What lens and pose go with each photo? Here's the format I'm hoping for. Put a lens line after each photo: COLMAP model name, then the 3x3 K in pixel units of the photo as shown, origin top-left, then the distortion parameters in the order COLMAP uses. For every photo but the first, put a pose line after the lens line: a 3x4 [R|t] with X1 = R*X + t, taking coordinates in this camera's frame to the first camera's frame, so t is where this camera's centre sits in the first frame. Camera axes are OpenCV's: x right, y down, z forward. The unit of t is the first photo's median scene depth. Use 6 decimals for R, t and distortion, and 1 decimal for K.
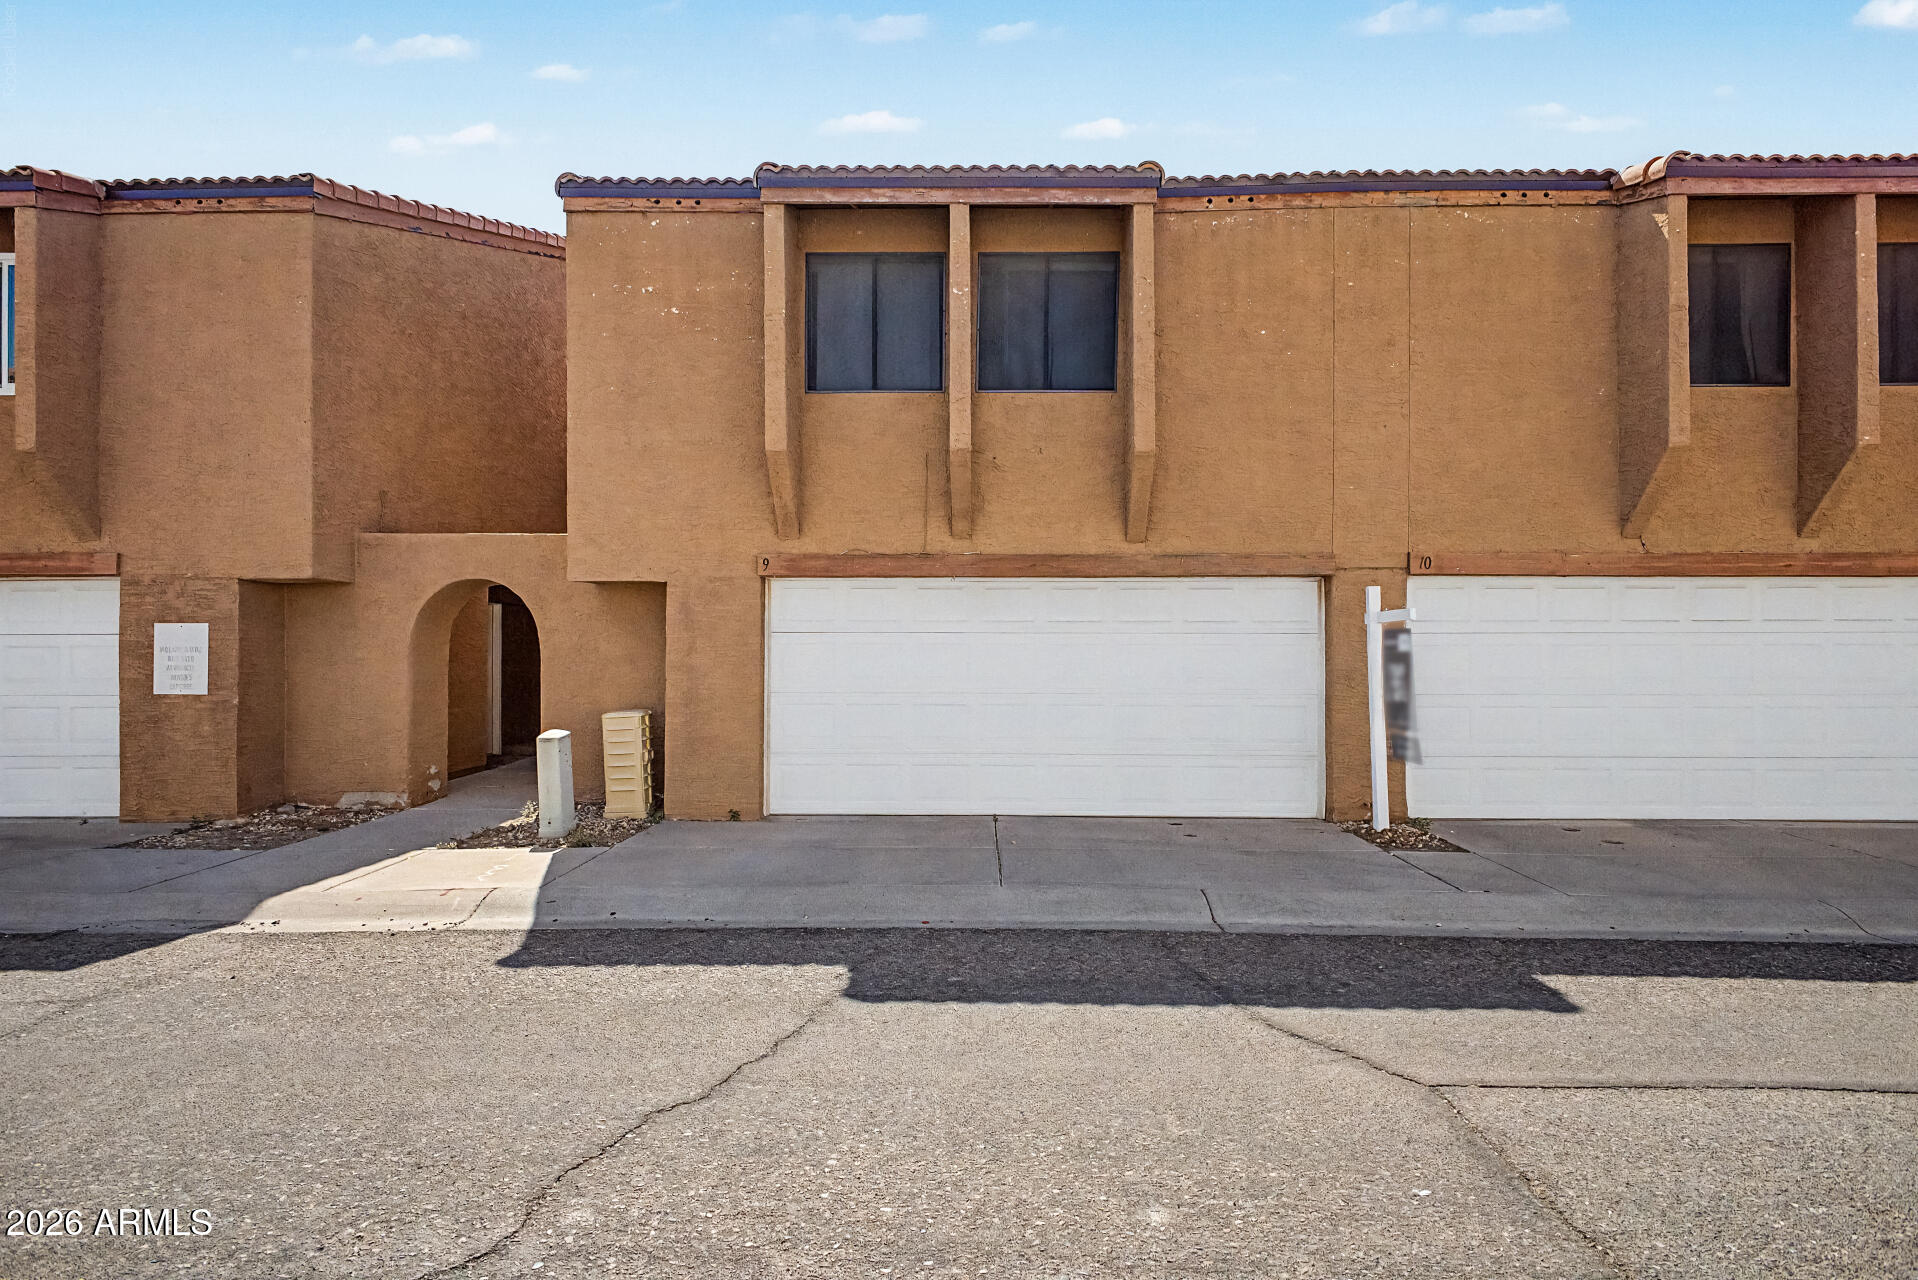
lens RADIAL K [[1020.1, 0, 959.0], [0, 1020.1, 640.0], [0, 0, 1]] dist [0.017460, -0.001217]
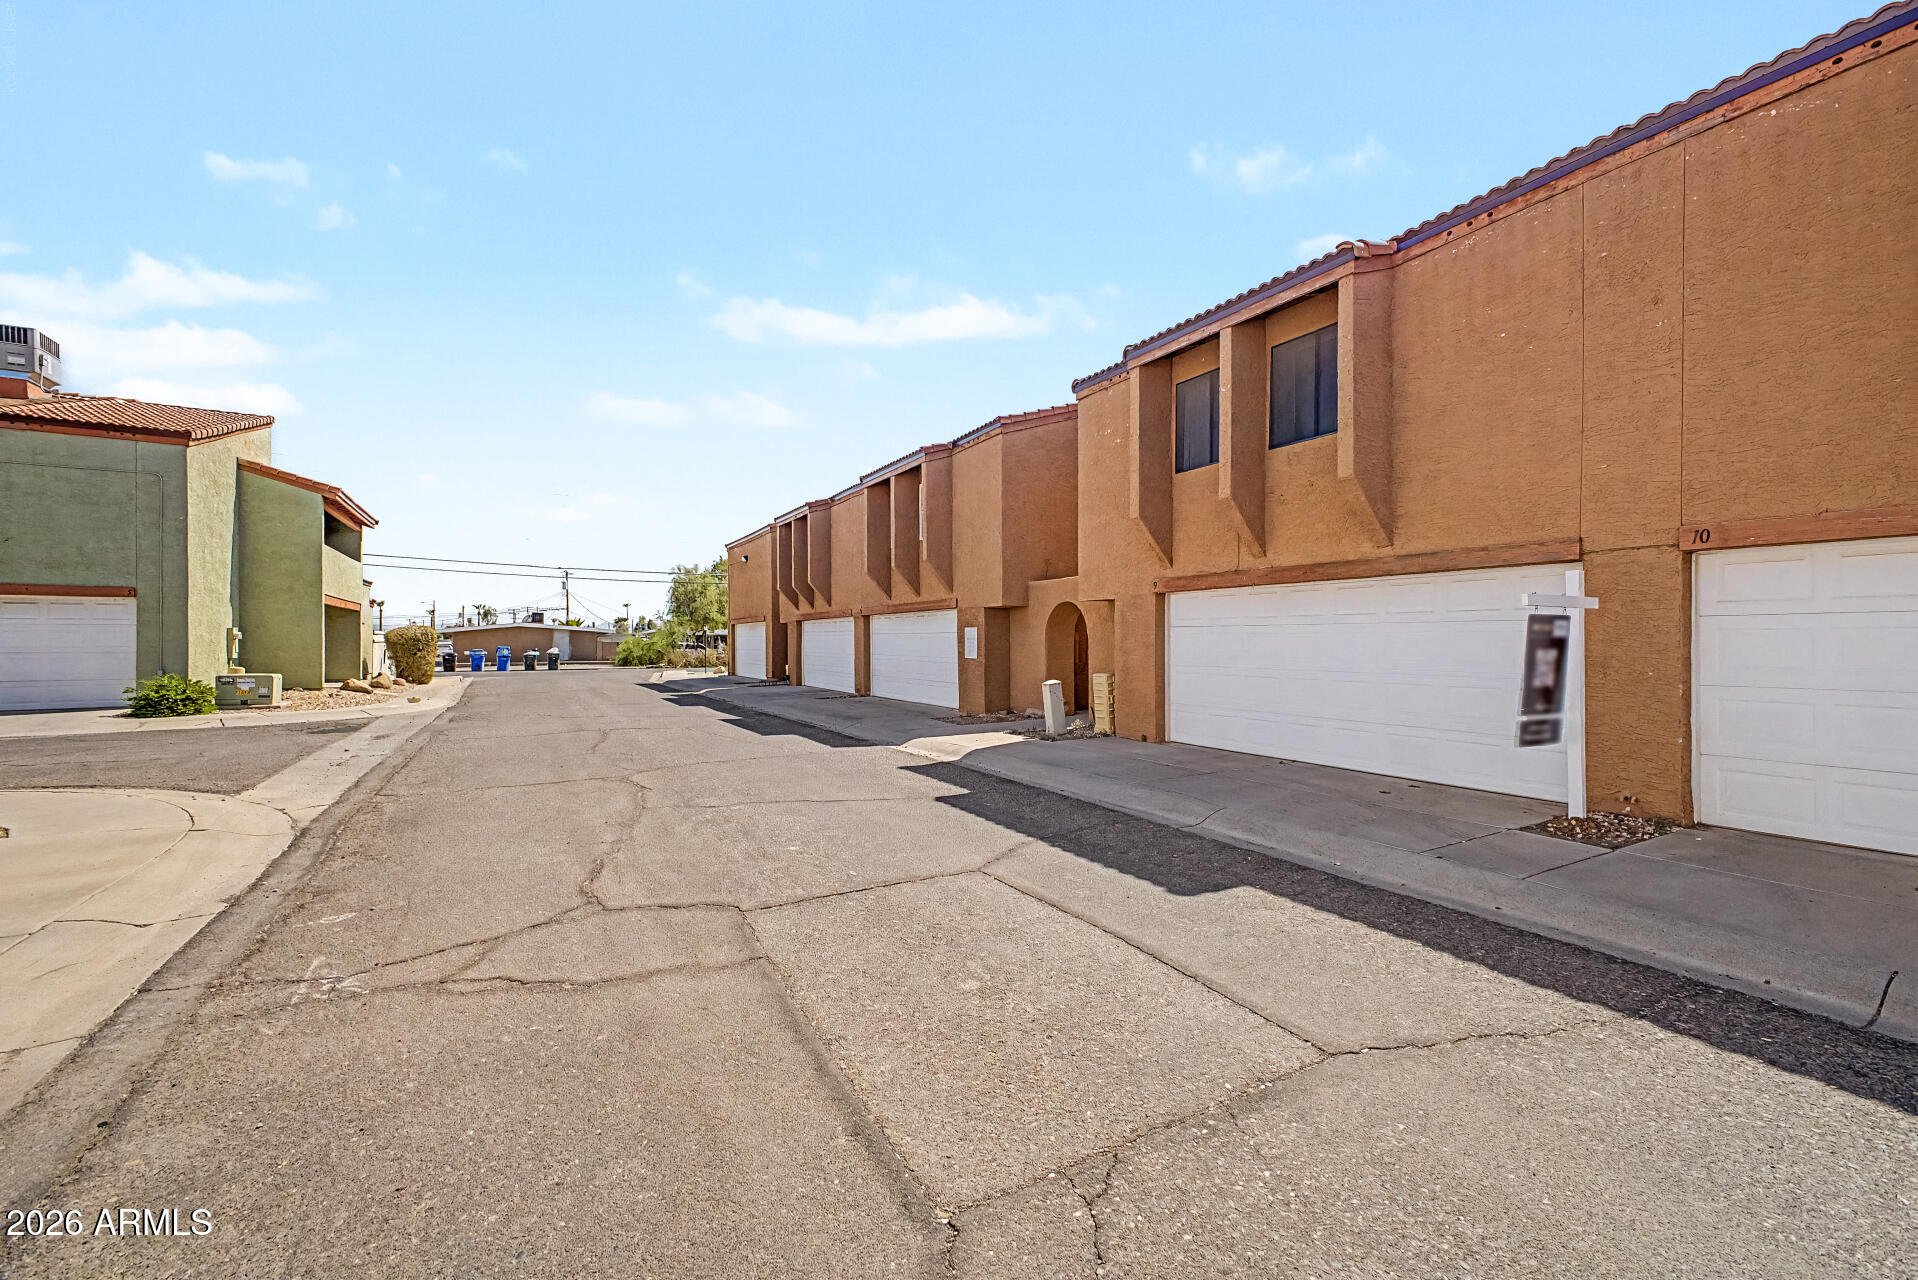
lens RADIAL K [[751.1, 0, 959.3], [0, 751.1, 647.9], [0, 0, 1]] dist [-0.001856, -0.000730]
pose [[0.521241, 0.006646, -0.853383, 0.663047], [0.010439, 0.999845, 0.014163, 0.005100], [0.853345, -0.016290, 0.521091, 0.112670]]
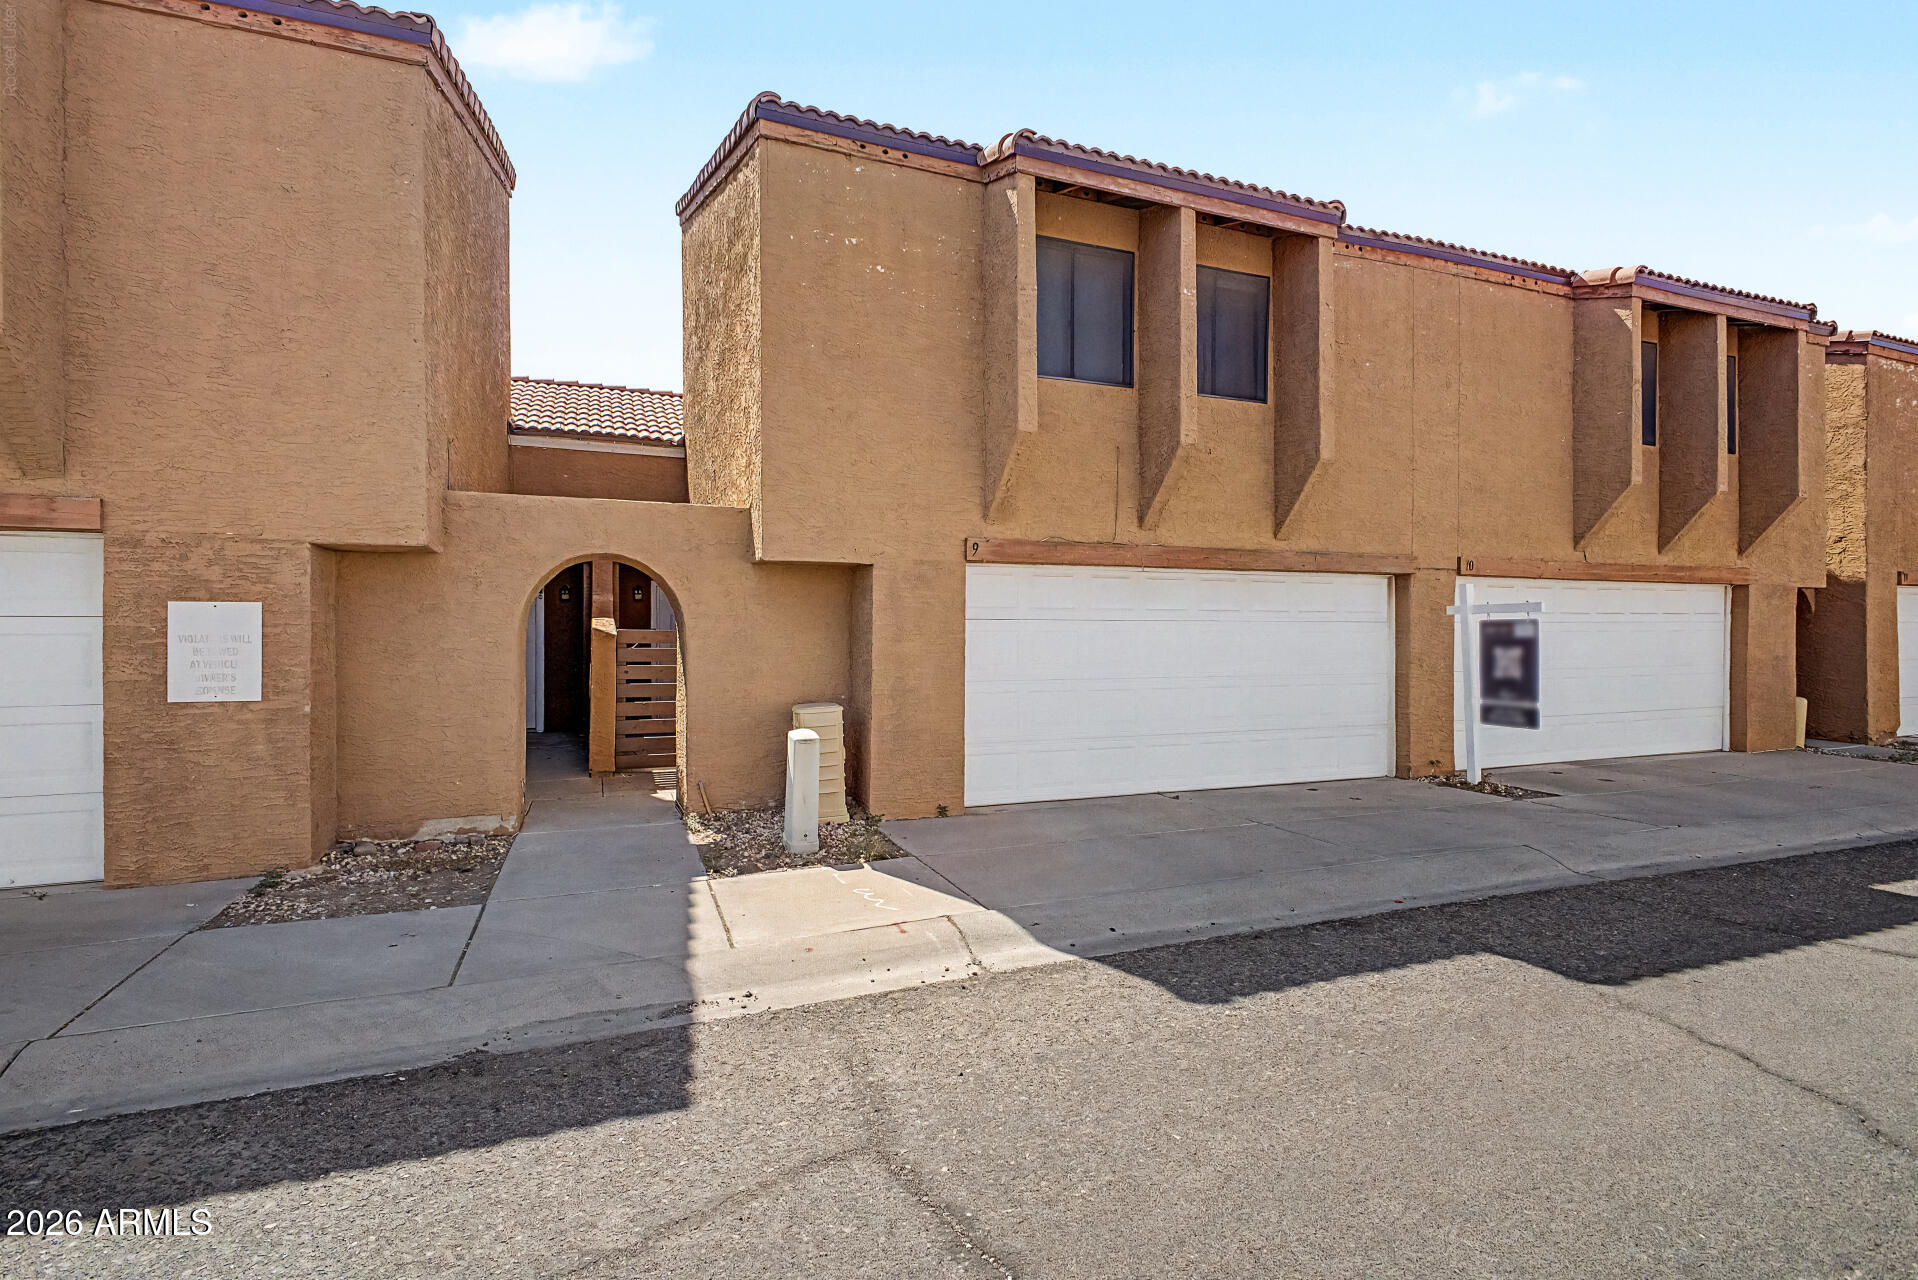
lens RADIAL K [[912.1, 0, 959.1], [0, 912.1, 634.3], [0, 0, 1]] dist [0.015973, -0.000058]
pose [[0.920873, -0.001615, 0.389859, -0.538746], [-0.001961, 0.999960, 0.008774, -0.000674], [-0.389858, -0.008845, 0.920833, 0.213403]]
